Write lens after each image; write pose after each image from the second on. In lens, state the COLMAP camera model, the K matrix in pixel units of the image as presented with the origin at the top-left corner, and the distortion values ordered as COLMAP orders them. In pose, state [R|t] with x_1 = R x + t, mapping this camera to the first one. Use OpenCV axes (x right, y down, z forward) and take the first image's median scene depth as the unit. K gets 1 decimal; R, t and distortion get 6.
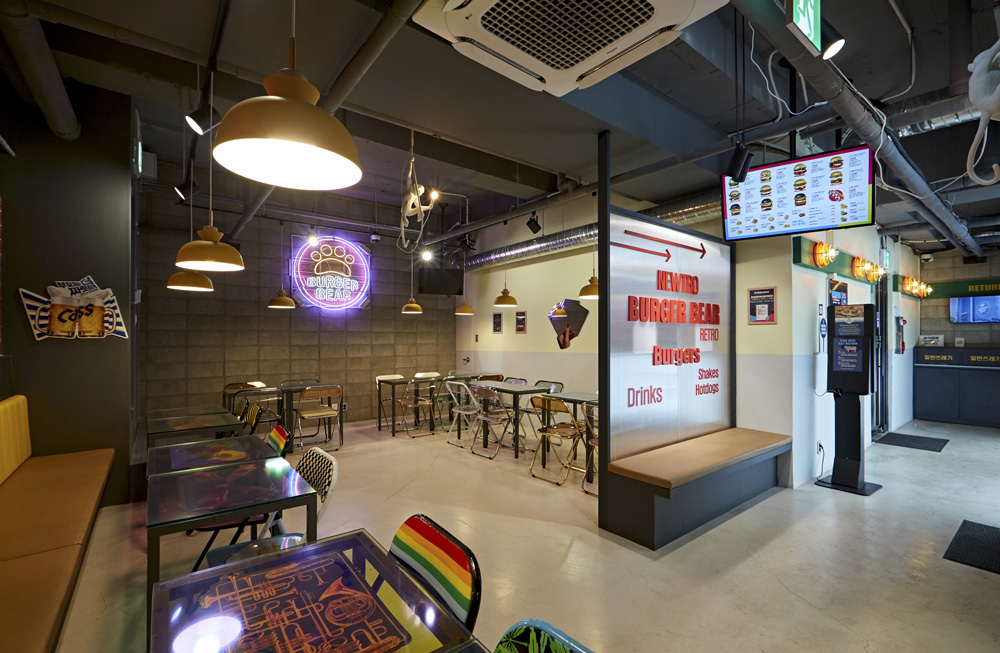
lens RADIAL K [[436.6, 0, 498.7], [0, 436.6, 334.6], [0, 0, 1]] dist [-0.002534, -0.001166]
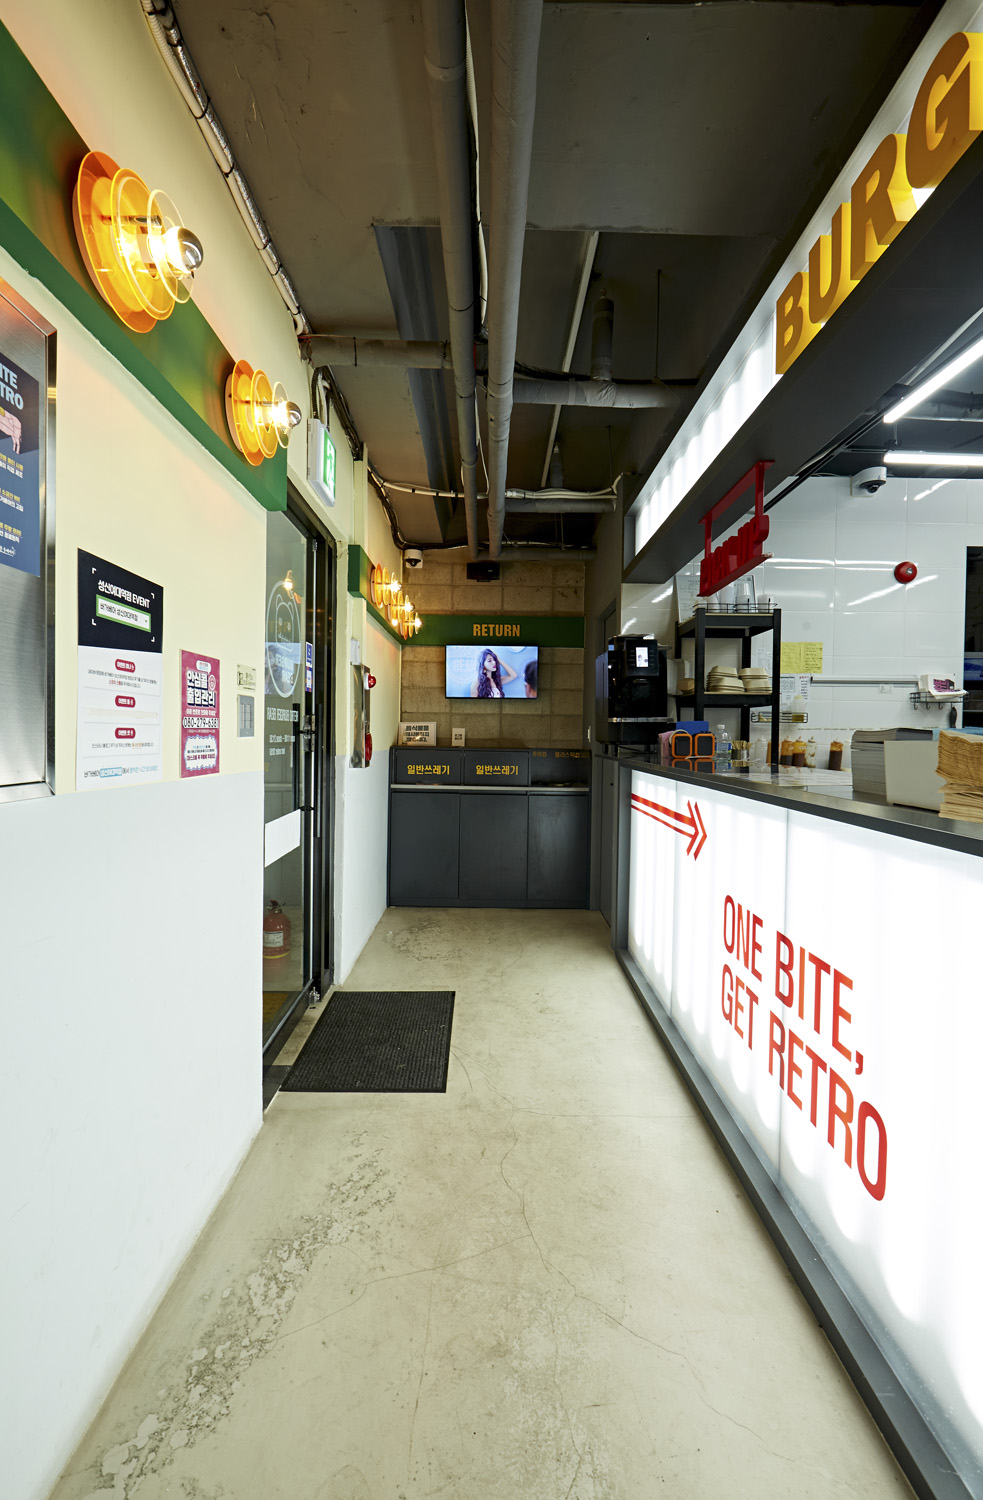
lens RADIAL K [[654.9, 0, 502.5], [0, 654.9, 749.7], [0, 0, 1]] dist [-0.002534, -0.001166]
pose [[0.599165, -0.009062, 0.800574, 0.570683], [-0.018193, 0.999524, 0.024930, 0.014450], [-0.800419, -0.029502, 0.598715, 0.594645]]
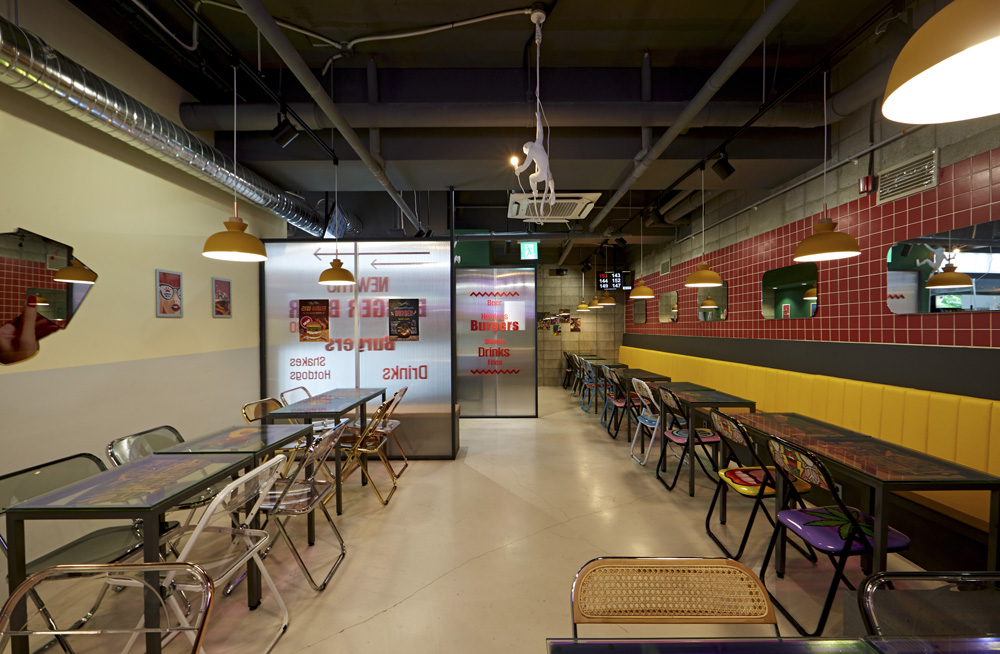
lens RADIAL K [[436.6, 0, 499.8], [0, 436.6, 329.2], [0, 0, 1]] dist [-0.002534, -0.001166]
pose [[-0.779814, 0.005166, 0.625990, -0.400208], [0.005370, 0.999984, -0.001564, 0.006461], [-0.625988, 0.002142, -0.779830, 1.031598]]
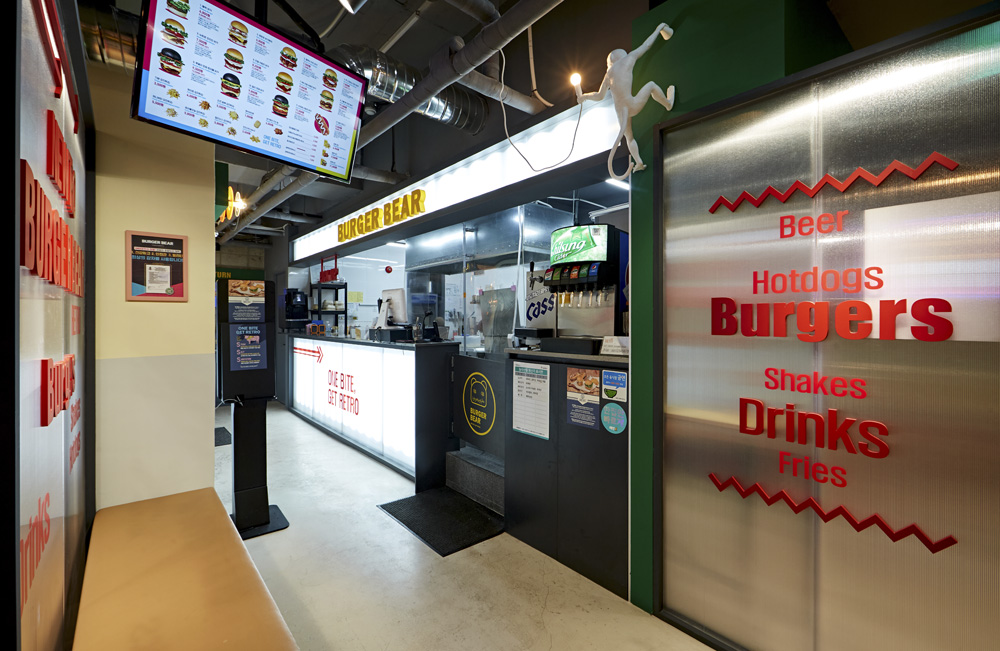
lens RADIAL K [[436.6, 0, 500.1], [0, 436.6, 317.8], [0, 0, 1]] dist [-0.002534, -0.001166]
pose [[-0.044876, 0.003782, 0.998985, 0.028797], [-0.004534, 0.999982, -0.003989, -0.001795], [-0.998982, -0.004709, -0.044858, 0.401435]]
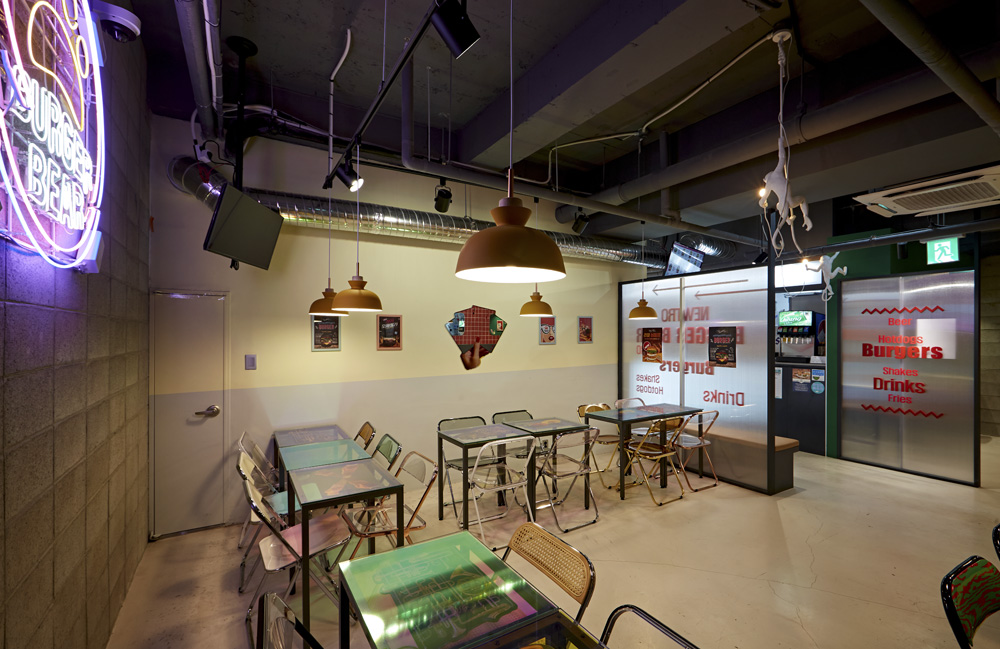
lens RADIAL K [[436.6, 0, 506.6], [0, 436.6, 333.2], [0, 0, 1]] dist [-0.002534, -0.001166]
pose [[0.114848, 0.004401, 0.993373, -0.623329], [-0.006637, 0.999971, -0.003662, -0.029941], [-0.993361, -0.006172, 0.114874, 0.848781]]
